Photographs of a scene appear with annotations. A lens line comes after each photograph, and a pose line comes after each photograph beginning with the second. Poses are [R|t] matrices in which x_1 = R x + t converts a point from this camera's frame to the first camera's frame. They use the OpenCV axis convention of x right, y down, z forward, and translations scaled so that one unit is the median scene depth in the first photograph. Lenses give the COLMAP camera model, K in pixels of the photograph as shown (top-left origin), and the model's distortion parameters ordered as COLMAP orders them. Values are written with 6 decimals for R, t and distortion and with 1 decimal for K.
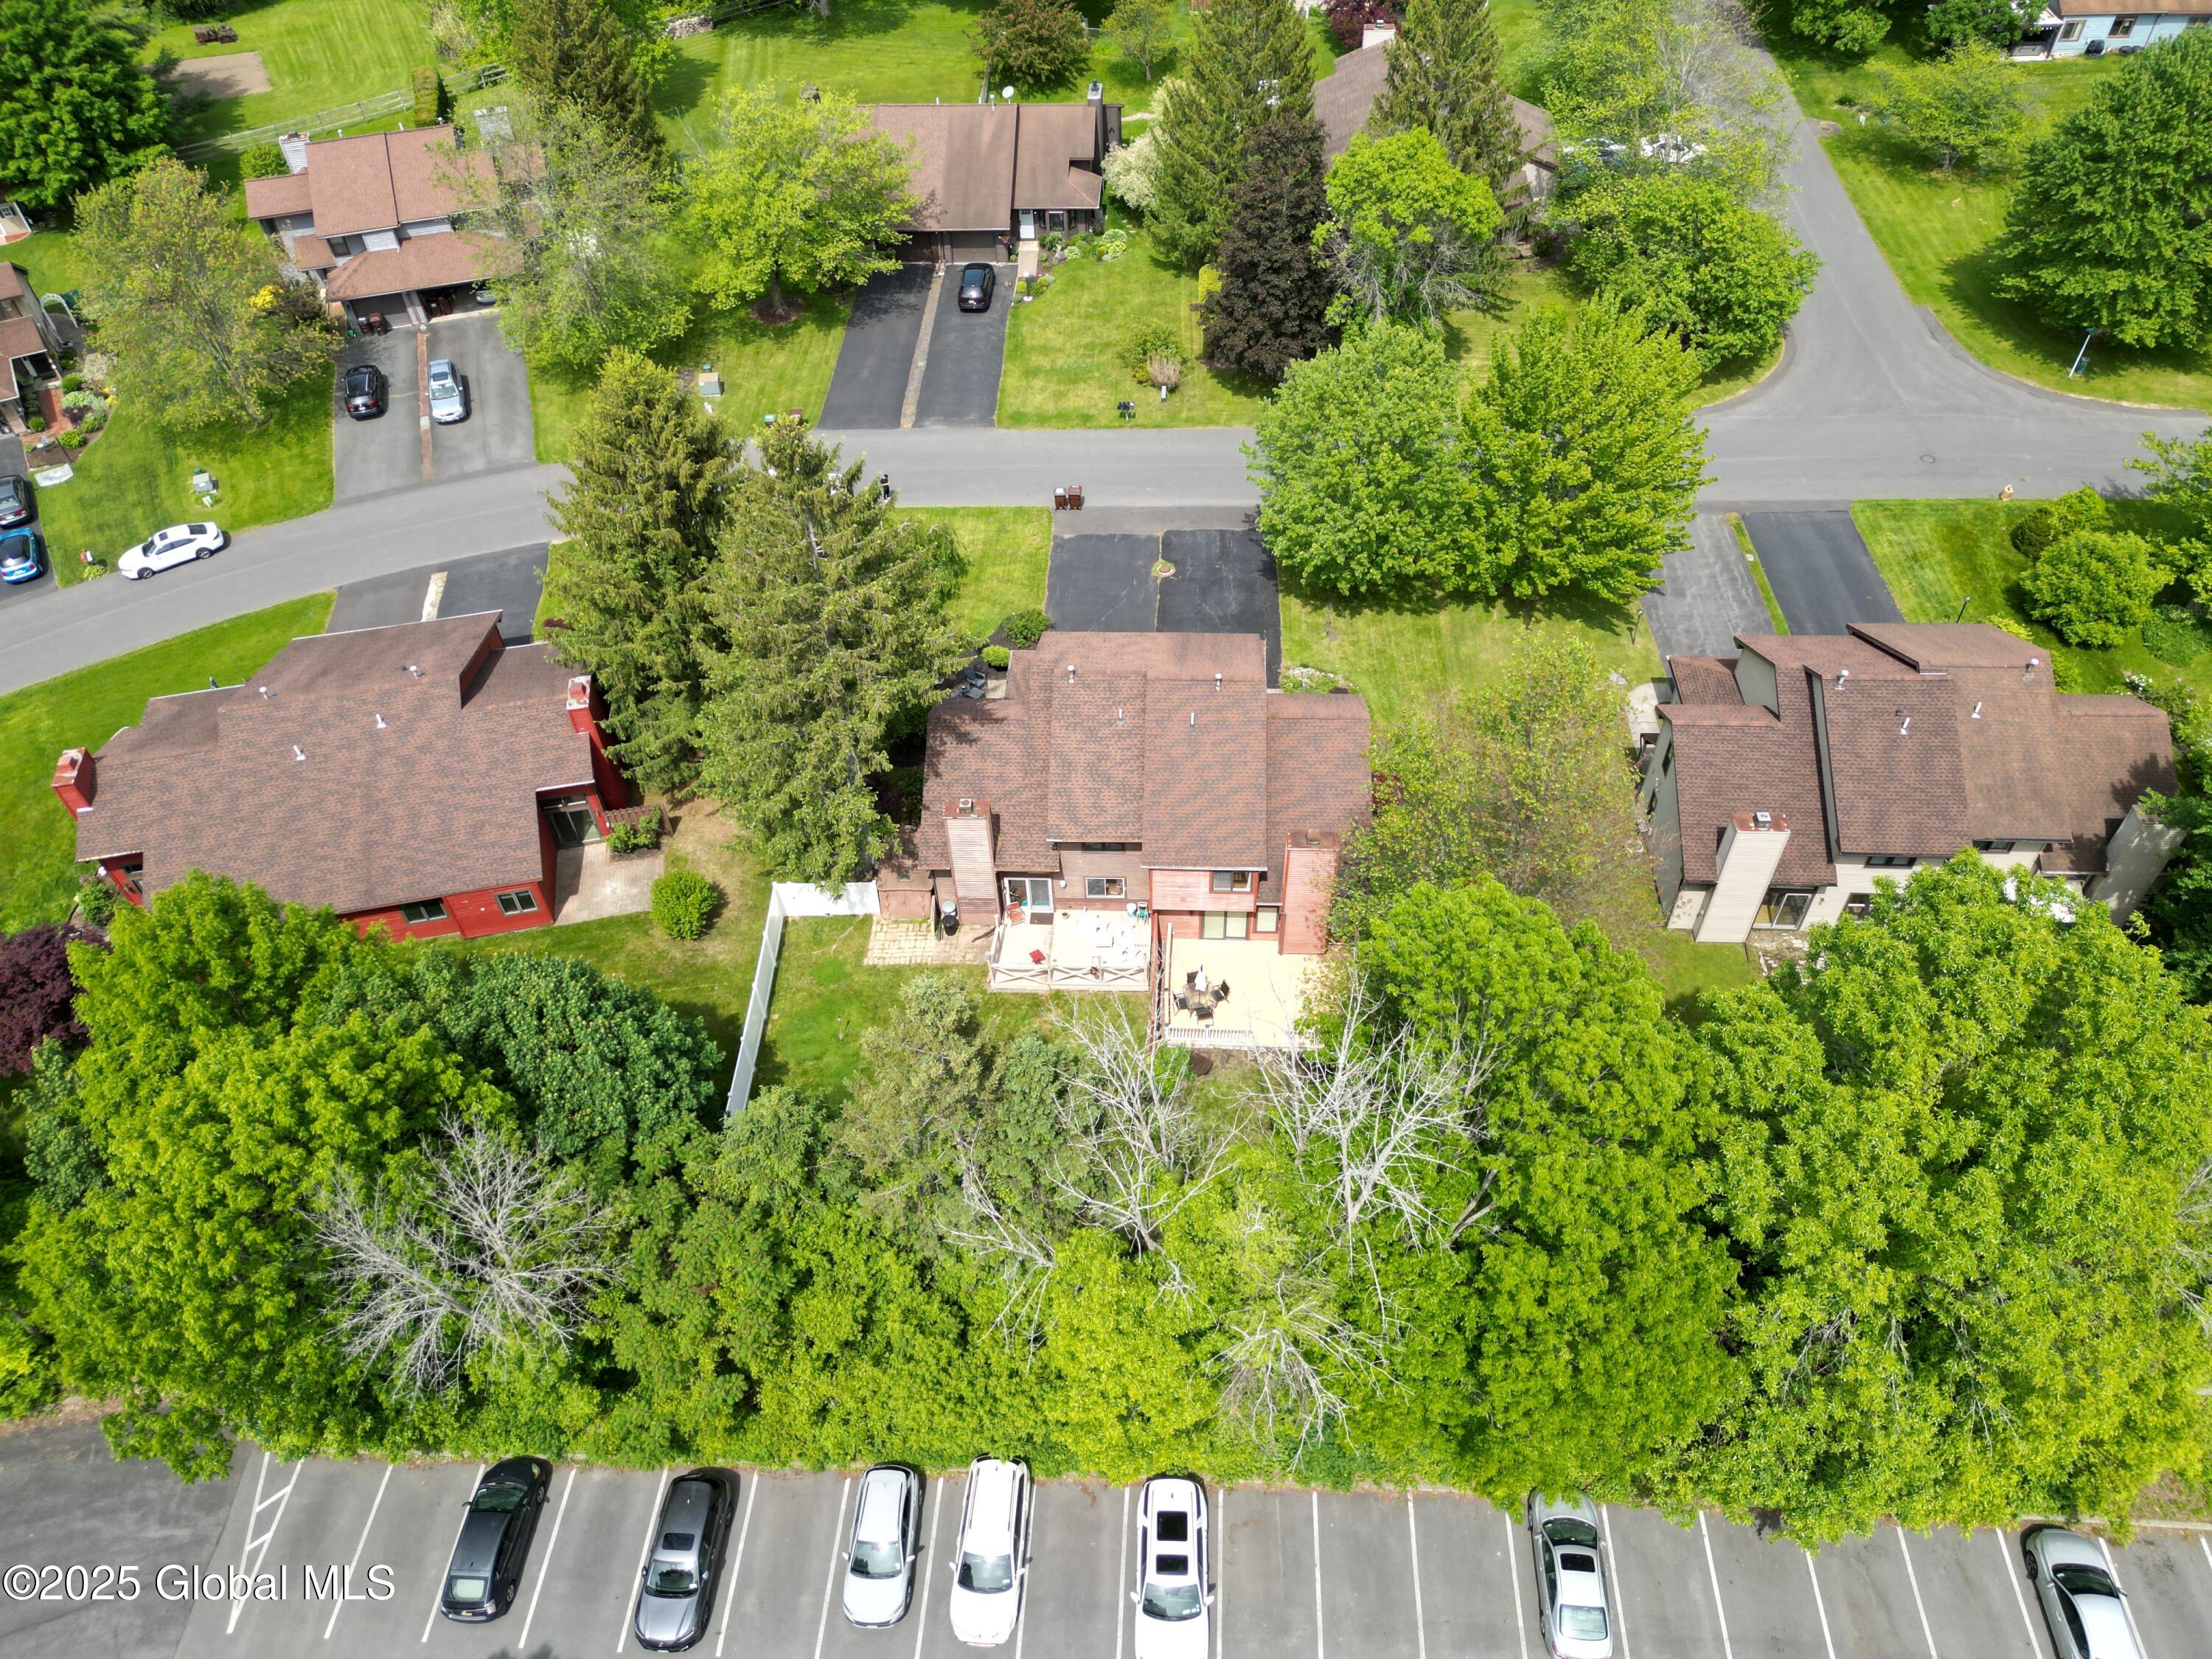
lens RADIAL K [[1514.2, 0, 1112.5], [0, 1514.2, 830.2], [0, 0, 1]] dist [0.072287, -0.082131]
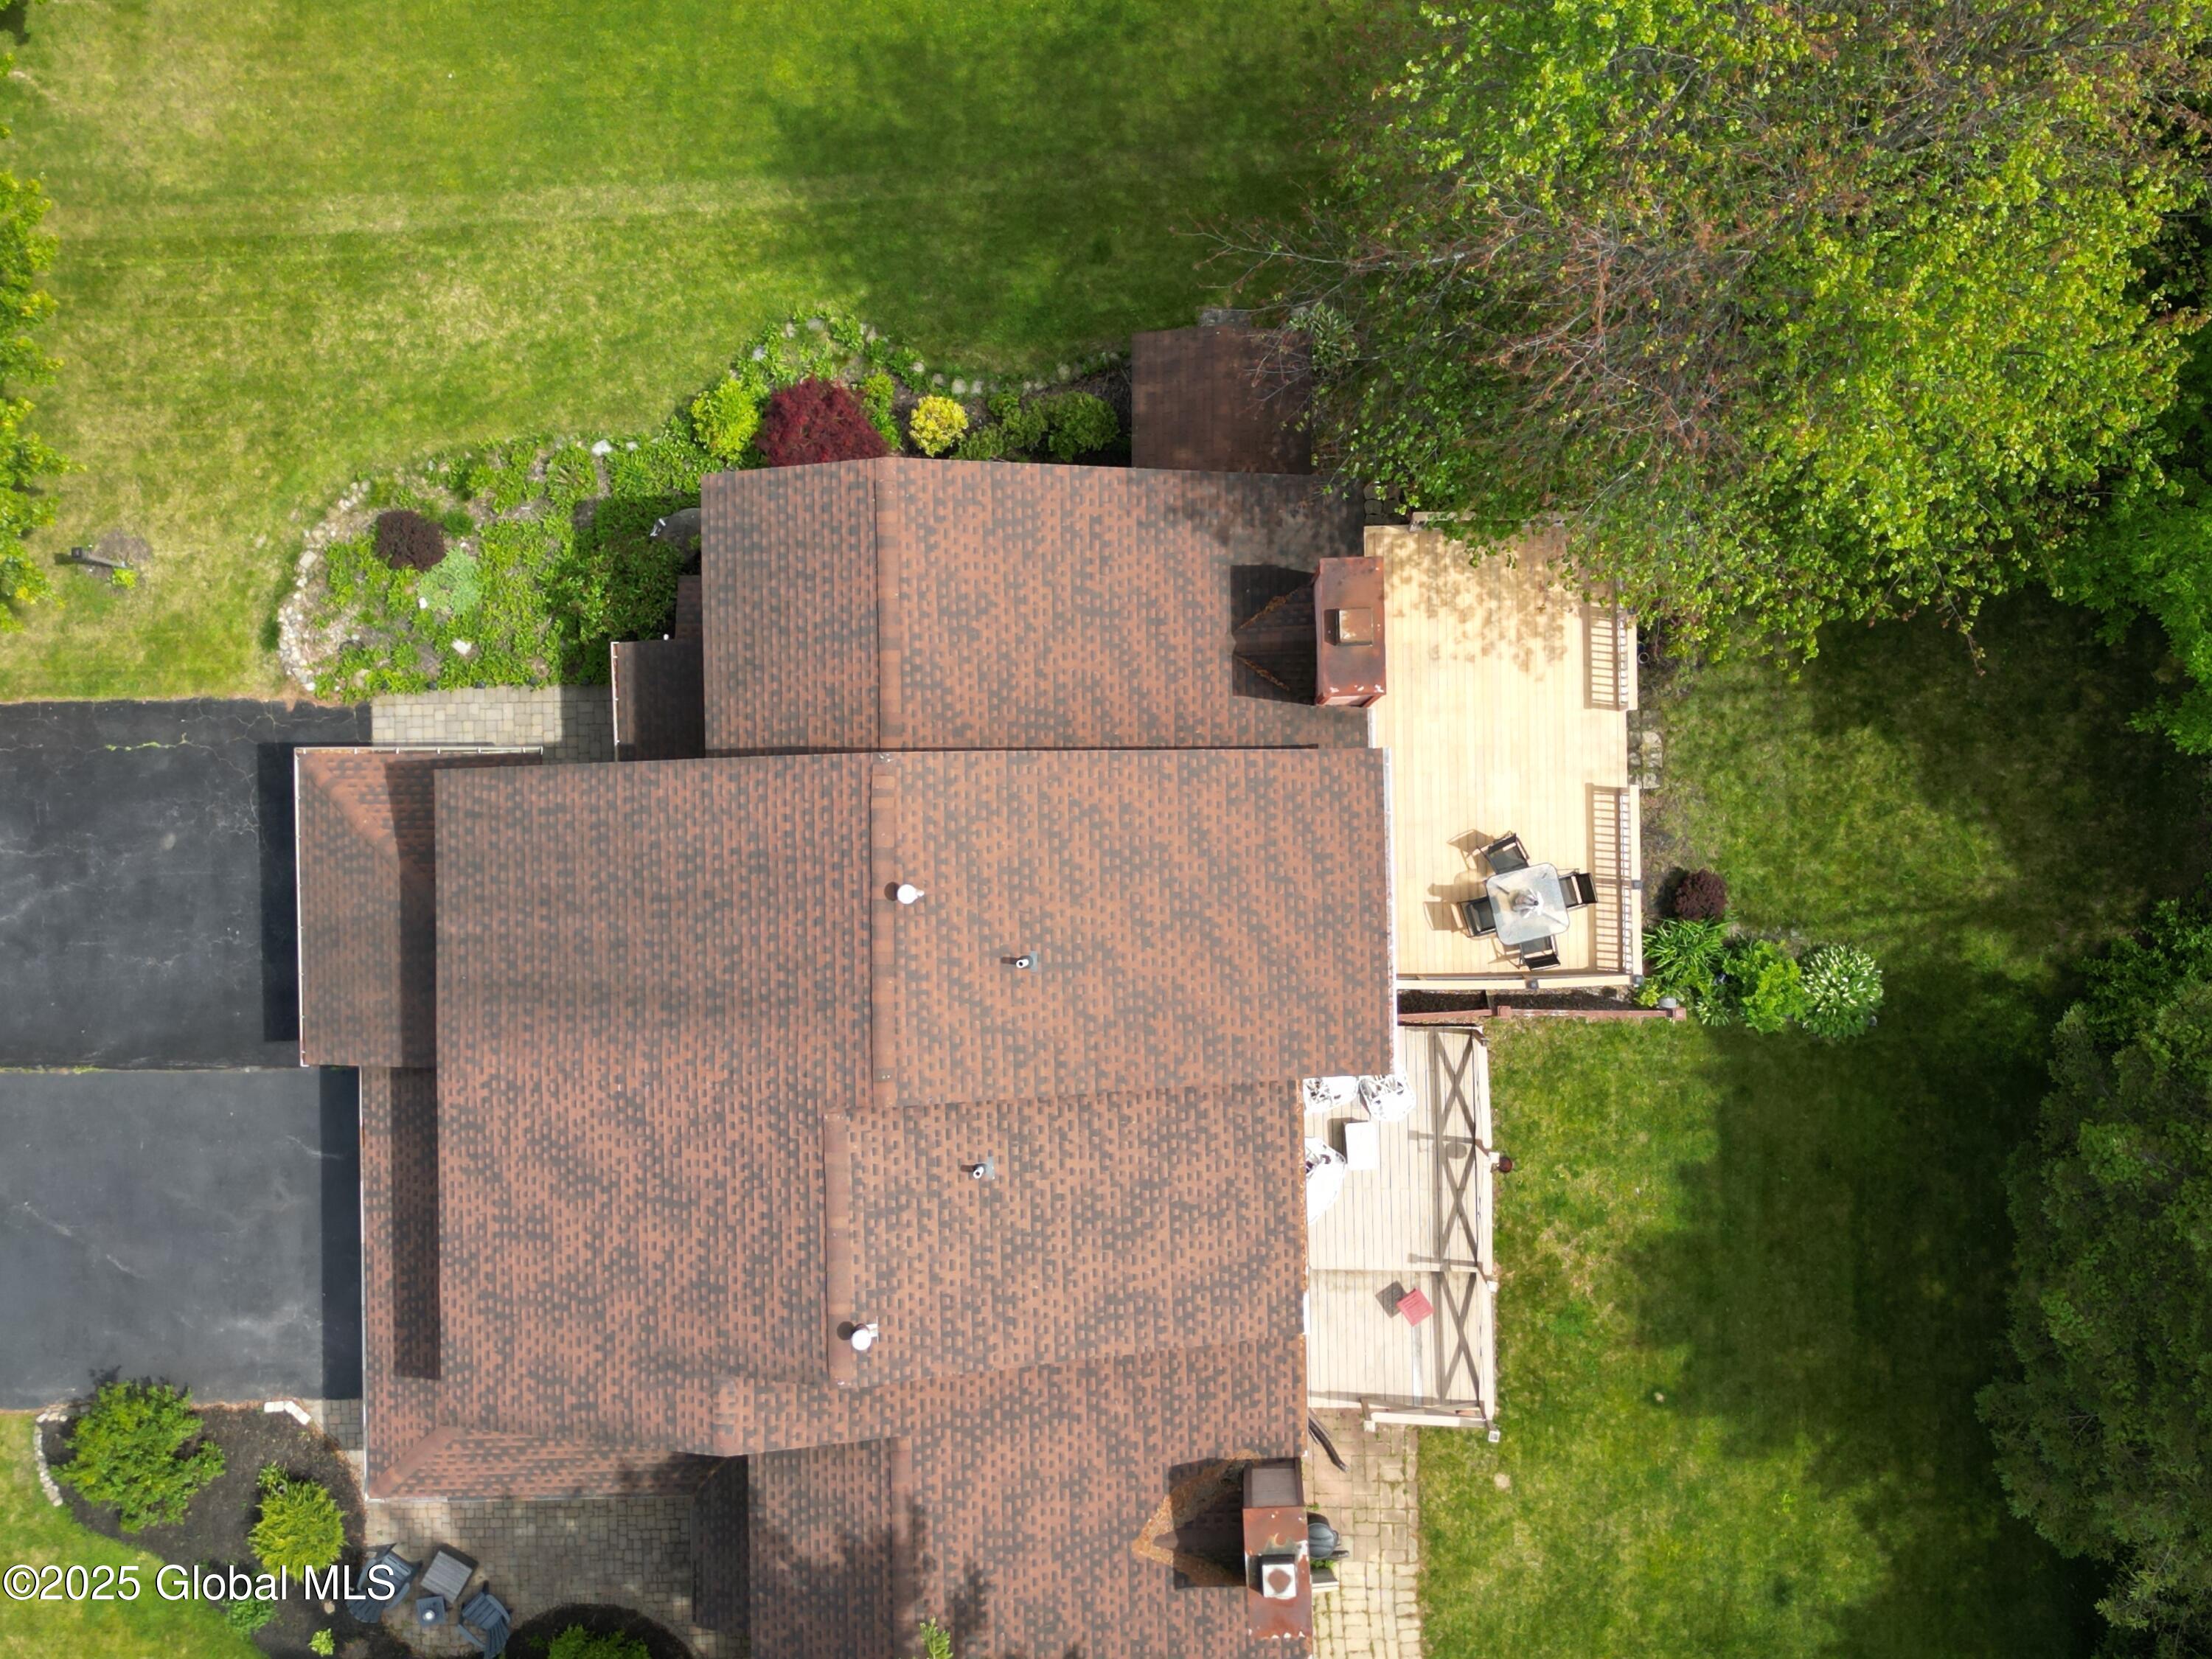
lens RADIAL K [[2440.6, 0, 1093.8], [0, 2440.6, 840.7], [0, 0, 1]] dist [0.106054, -0.180782]
pose [[-0.065298, -0.997309, 0.033331, 0.058184], [0.751914, -0.027217, 0.658700, -0.410813], [-0.656020, 0.068074, 0.751667, 0.548580]]
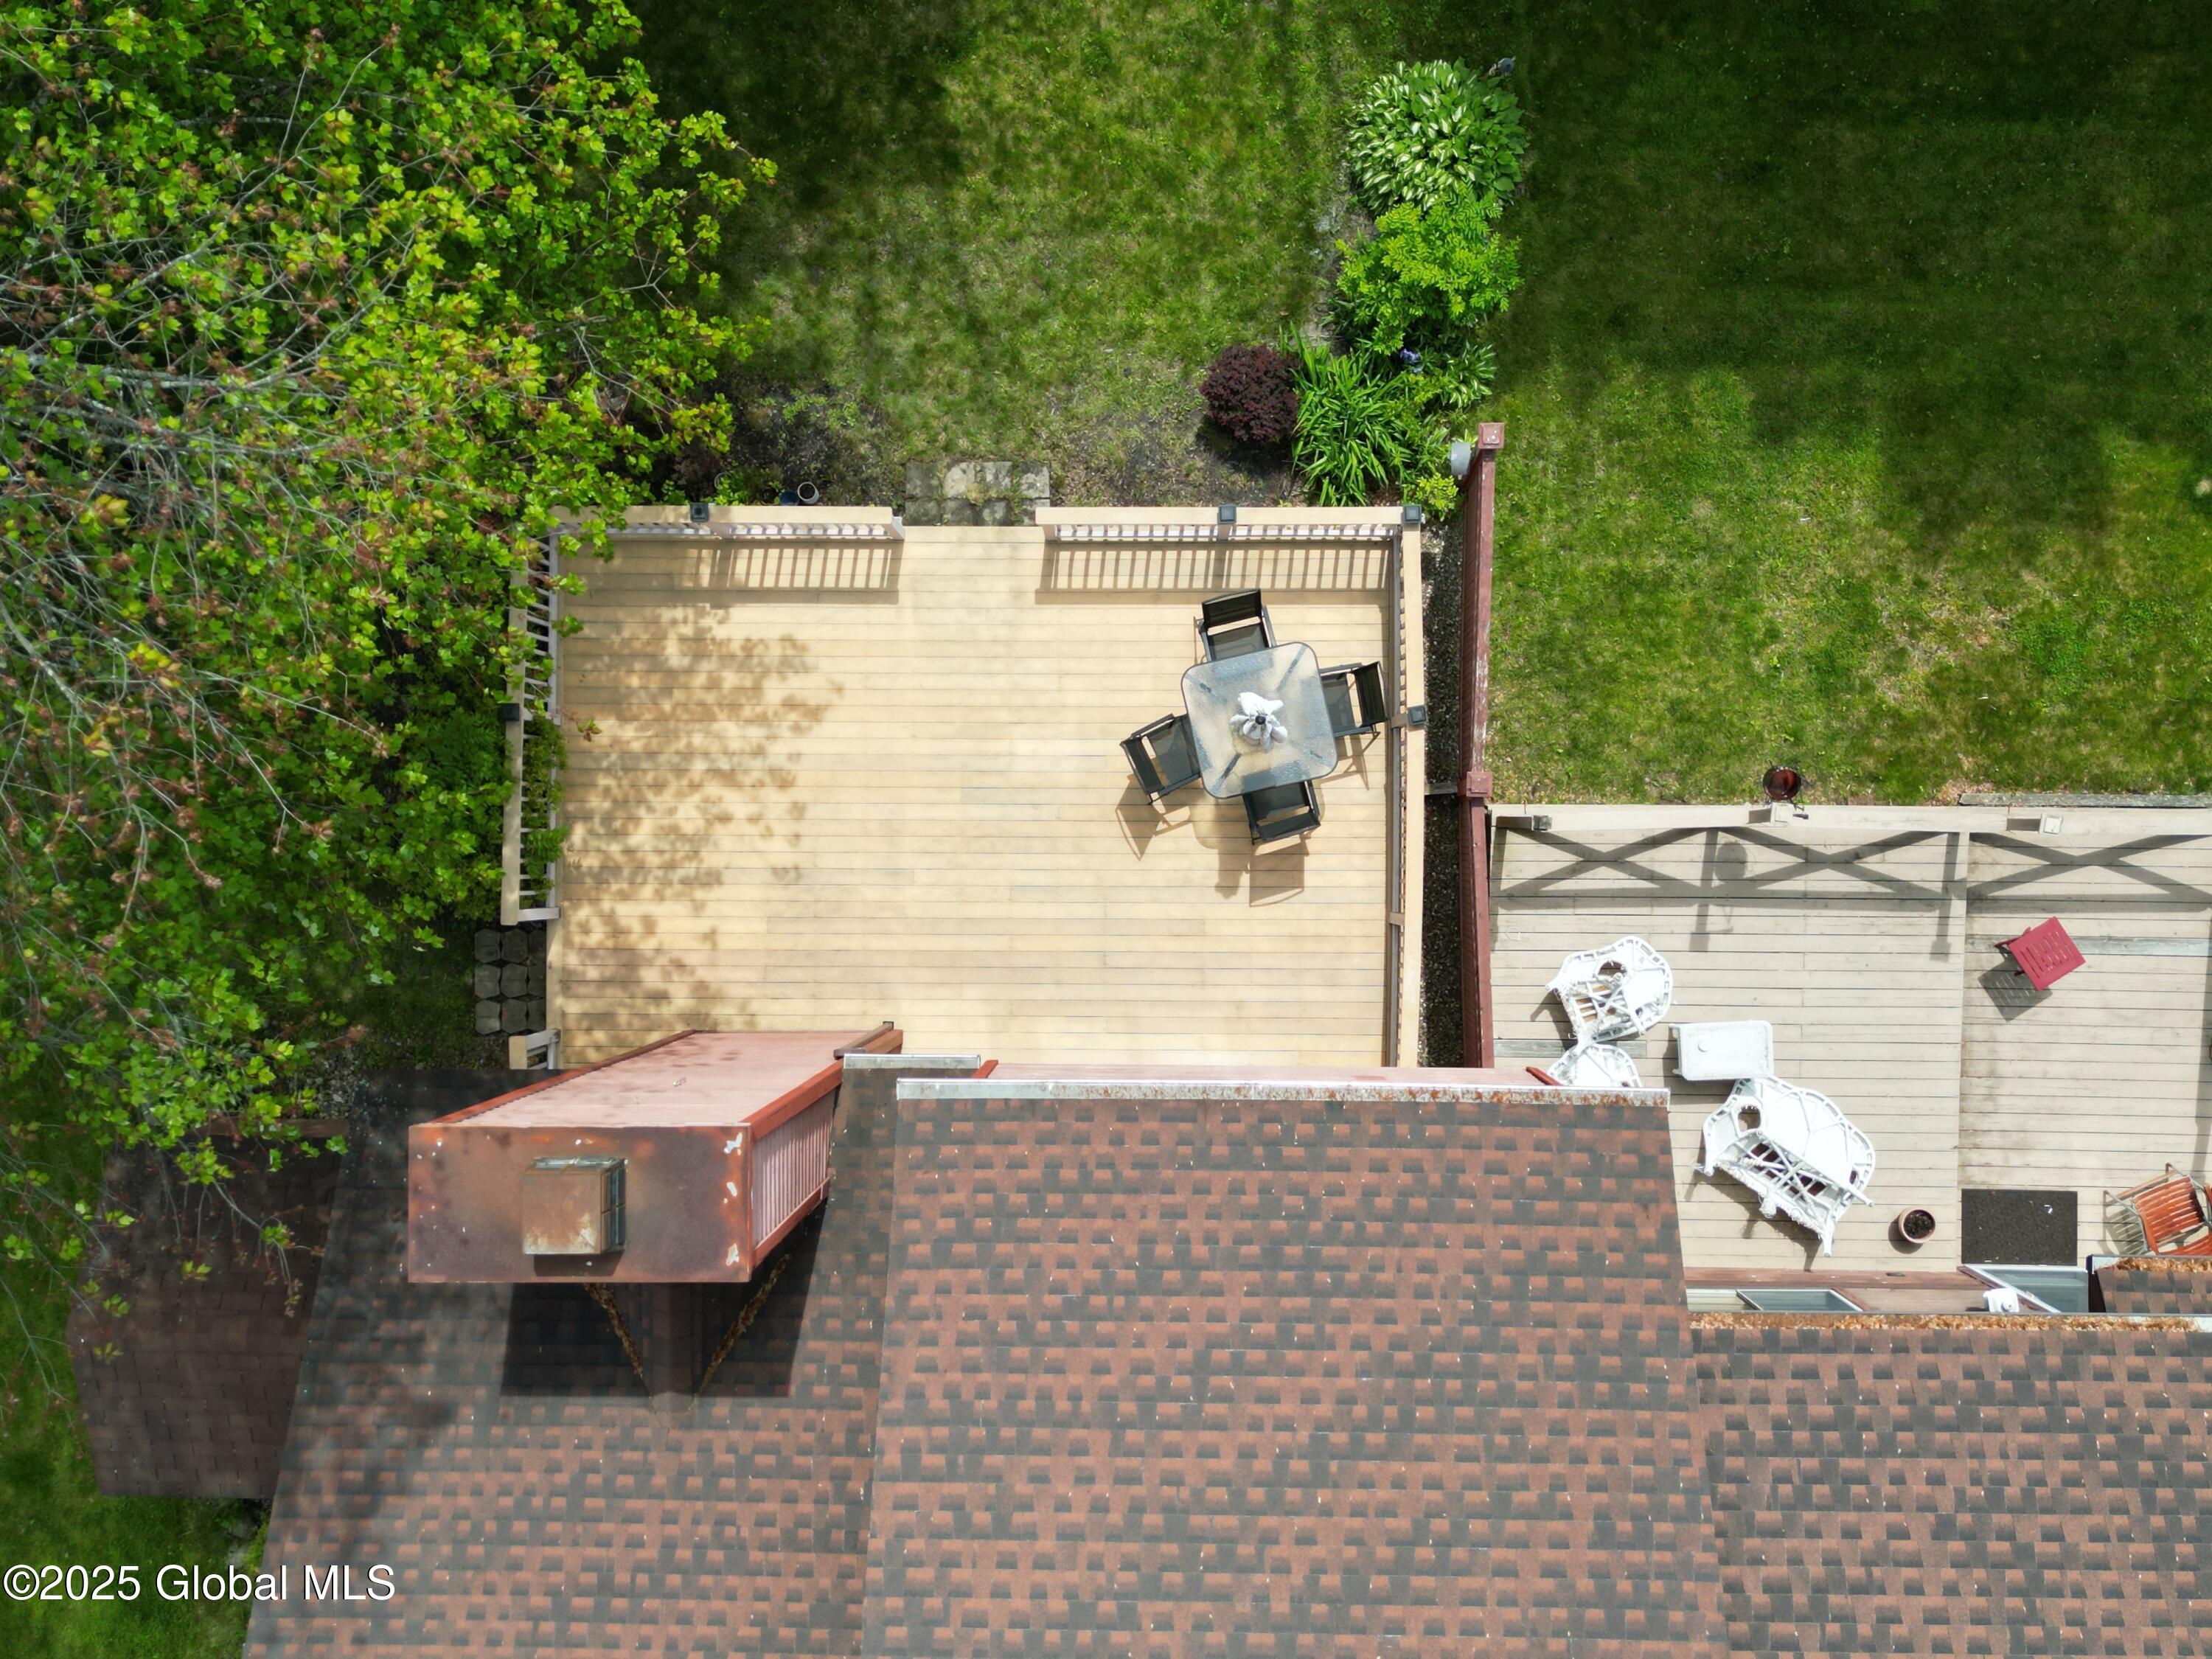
lens RADIAL K [[1957.1, 0, 1106.0], [0, 1957.1, 829.5], [0, 0, 1]] dist [0.109786, -0.234303]
pose [[-0.996856, 0.043465, 0.066245, 0.059425], [0.014501, -0.721880, 0.691866, -0.094120], [0.077893, 0.690651, 0.718981, 0.777392]]
